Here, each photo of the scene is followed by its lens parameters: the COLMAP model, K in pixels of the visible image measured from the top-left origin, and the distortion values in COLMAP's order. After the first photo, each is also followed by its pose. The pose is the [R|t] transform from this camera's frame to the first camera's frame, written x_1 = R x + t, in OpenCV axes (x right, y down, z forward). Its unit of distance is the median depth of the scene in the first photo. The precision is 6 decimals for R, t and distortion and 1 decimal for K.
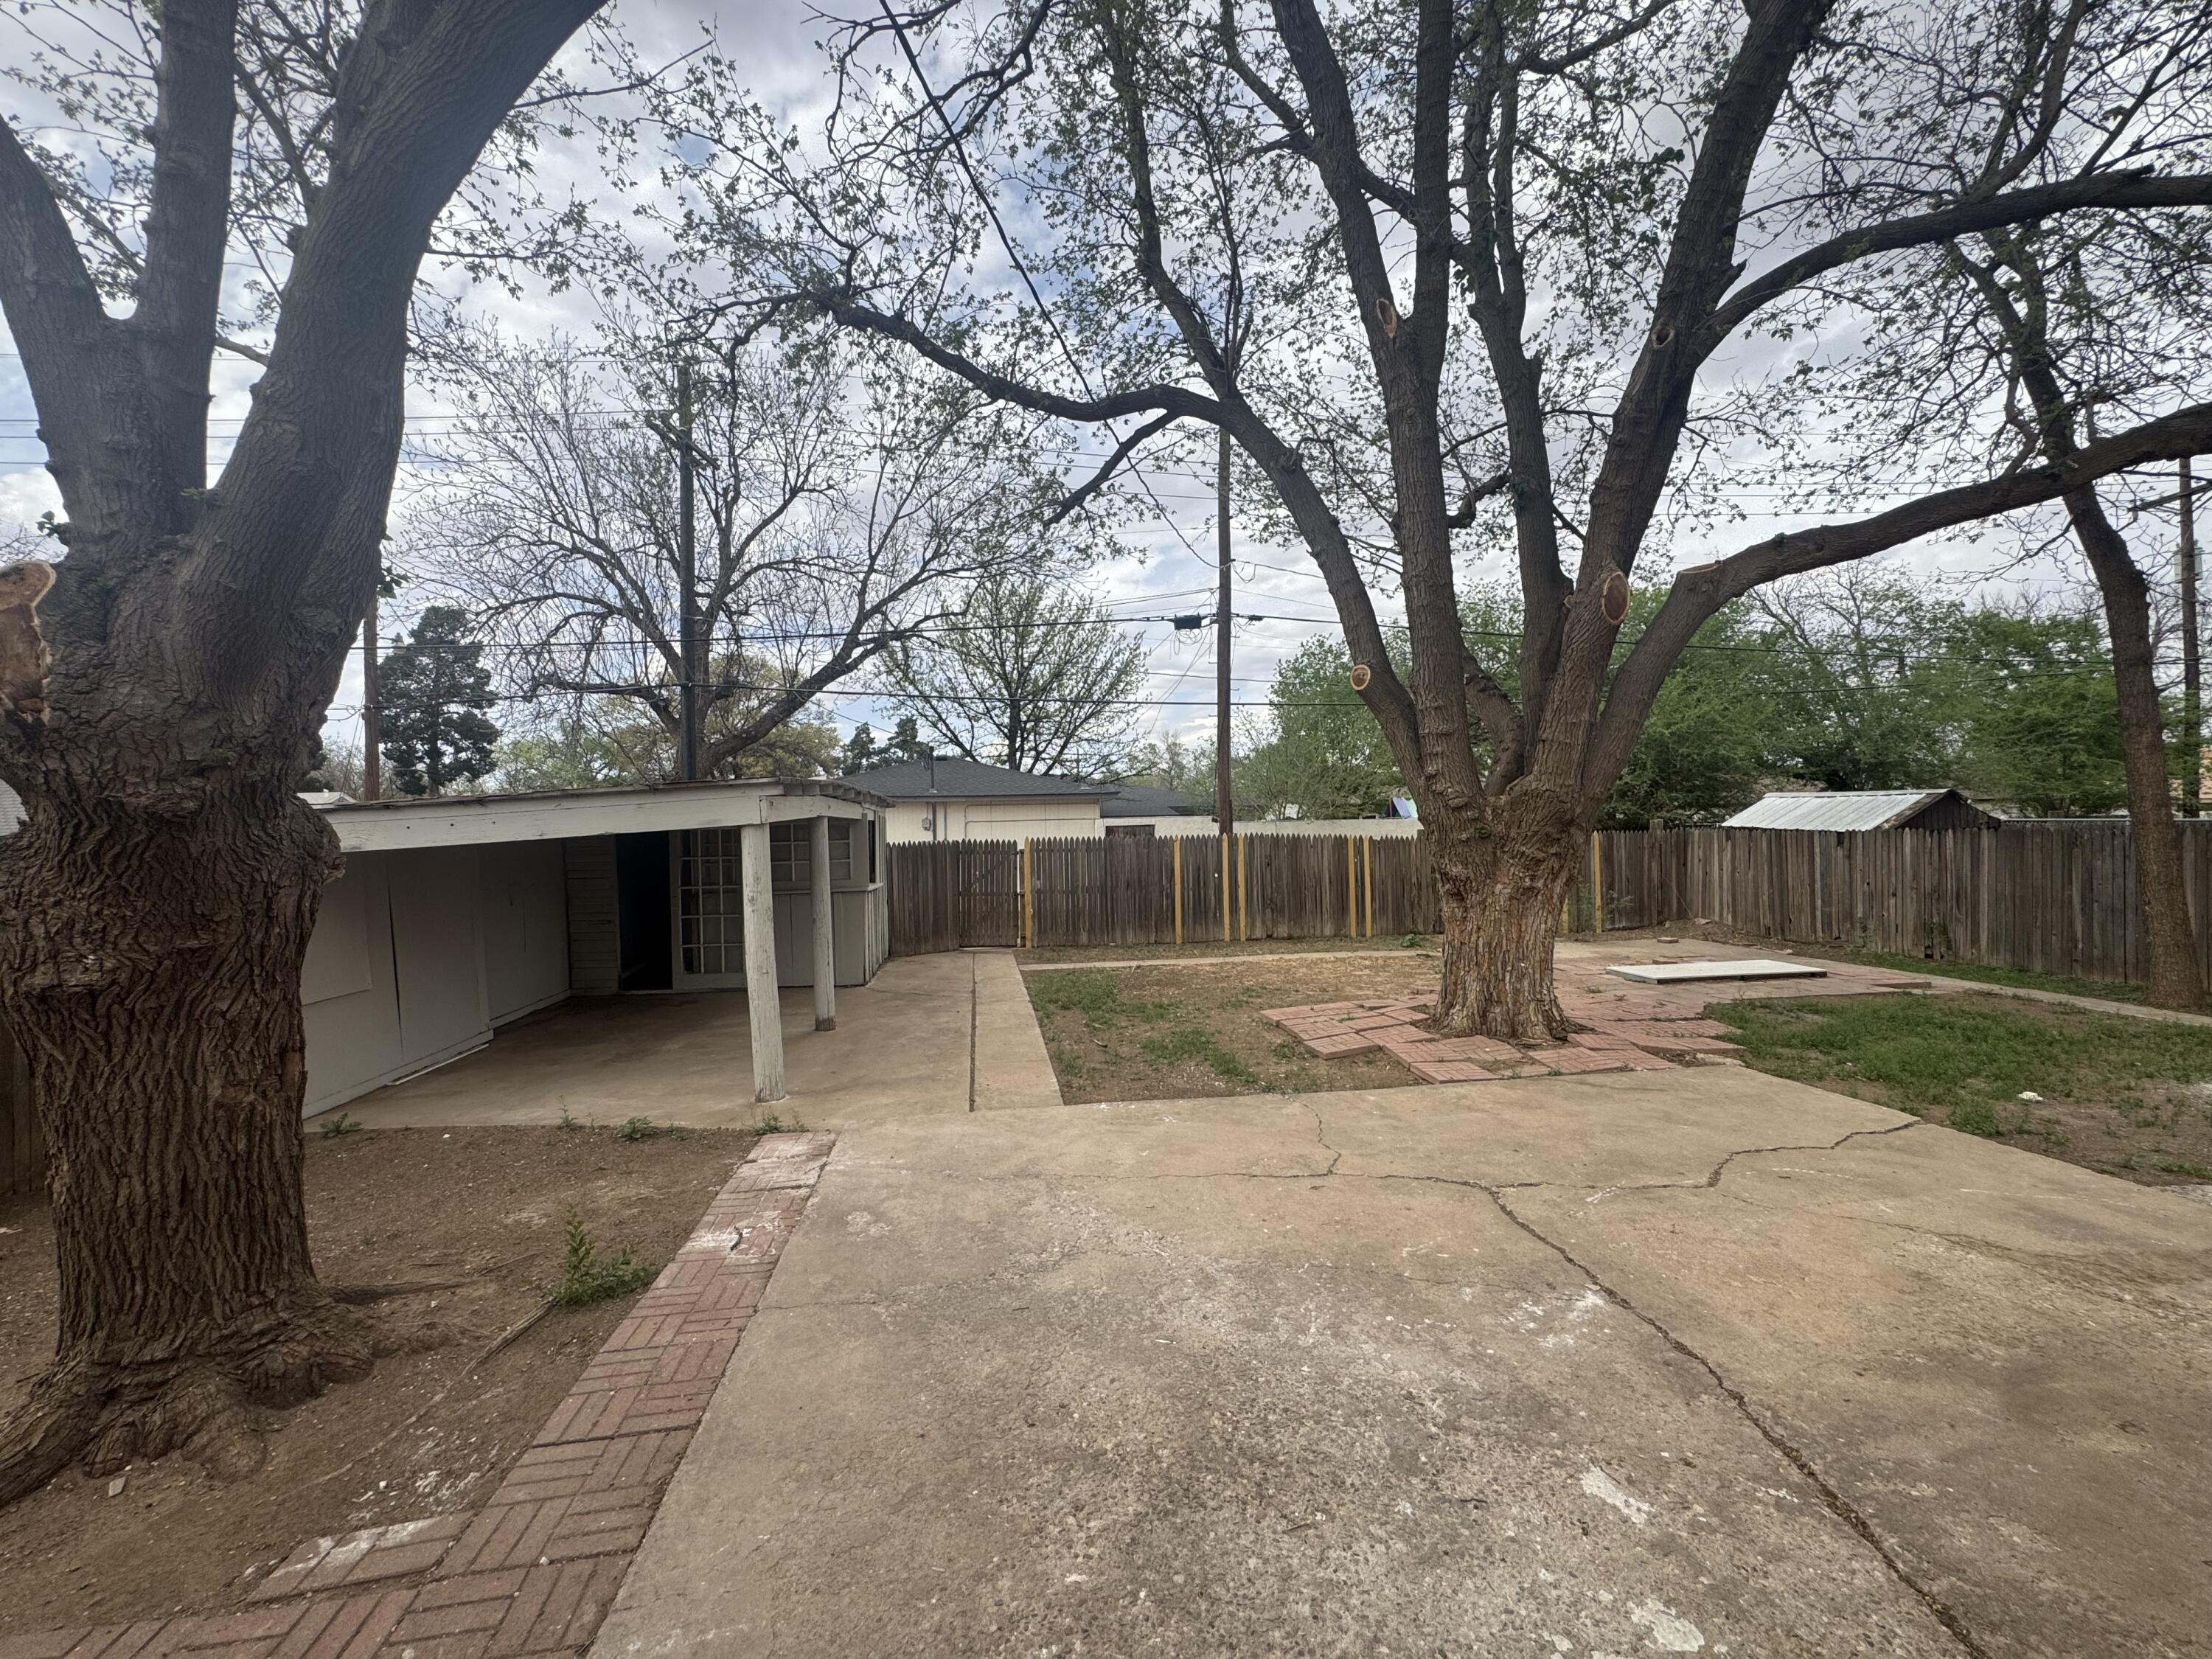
lens RADIAL K [[887.8, 0, 1104.6], [0, 887.8, 826.7], [0, 0, 1]] dist [-0.003715, 0.000618]
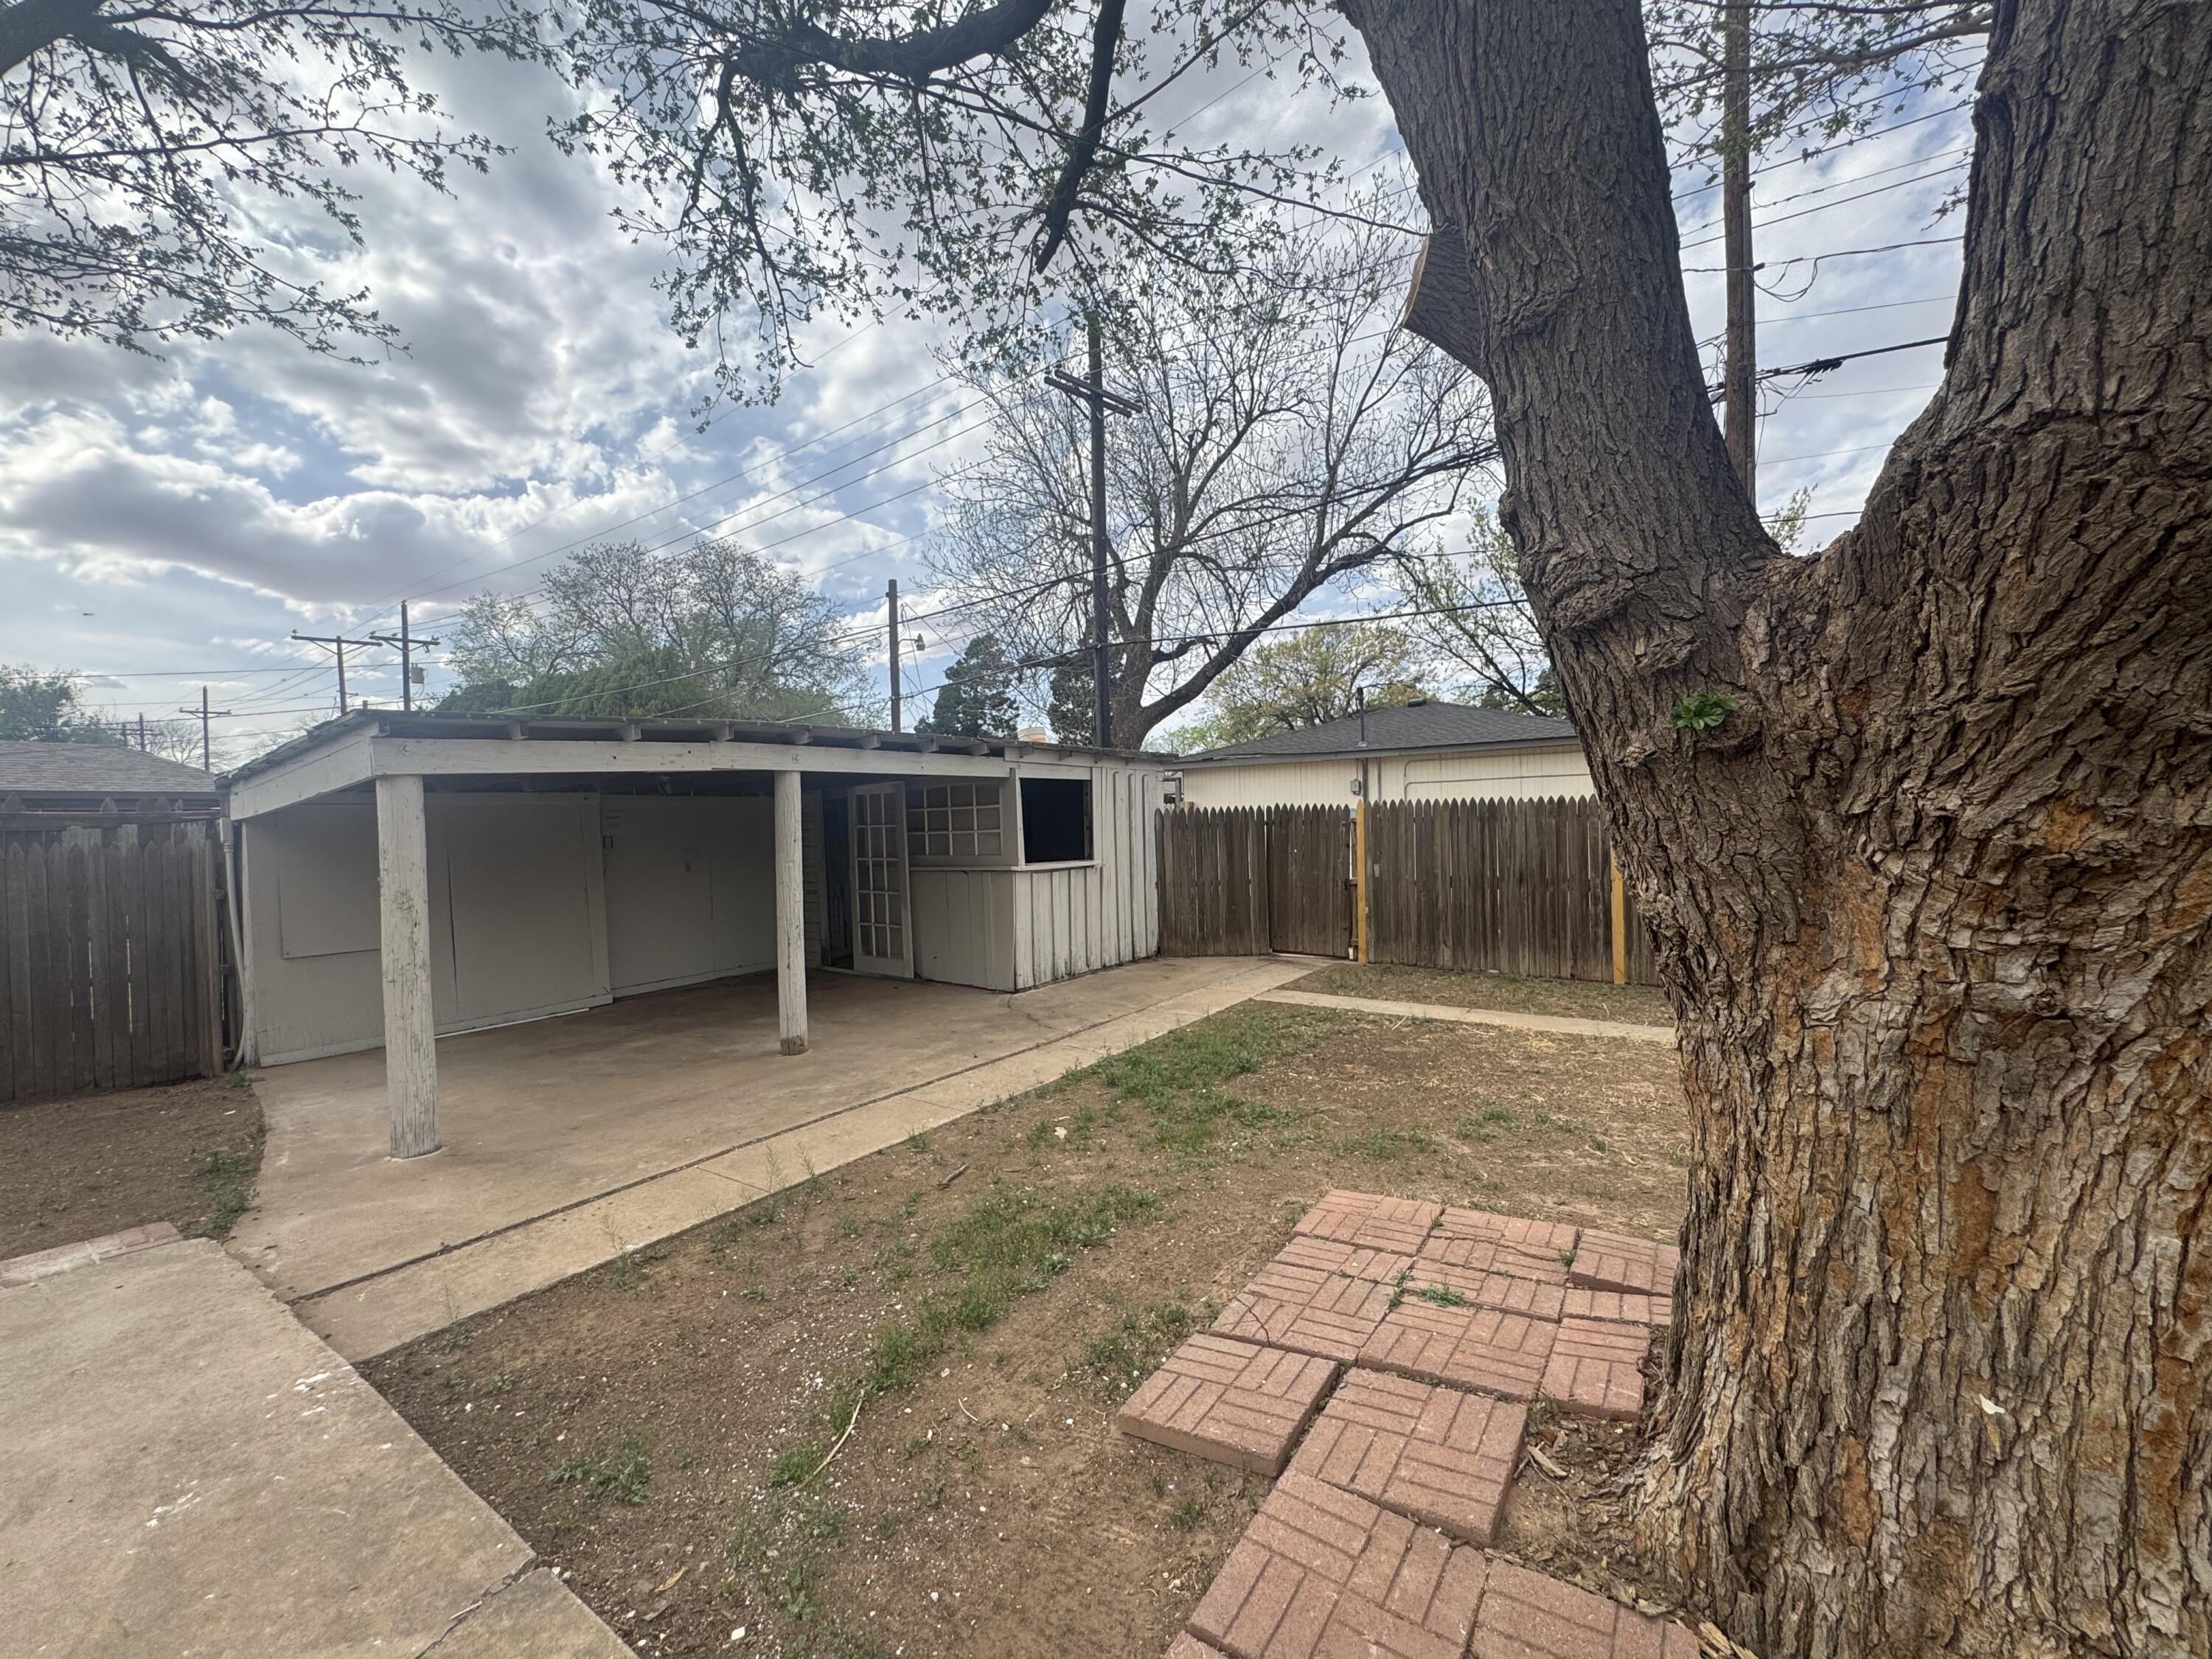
lens RADIAL K [[887.8, 0, 1104.6], [0, 887.8, 826.7], [0, 0, 1]] dist [-0.003715, 0.000618]
pose [[0.736198, 0.008607, -0.676712, 0.408731], [0.013033, 0.999553, 0.026892, 0.020208], [0.676641, -0.028617, 0.735757, 0.654015]]
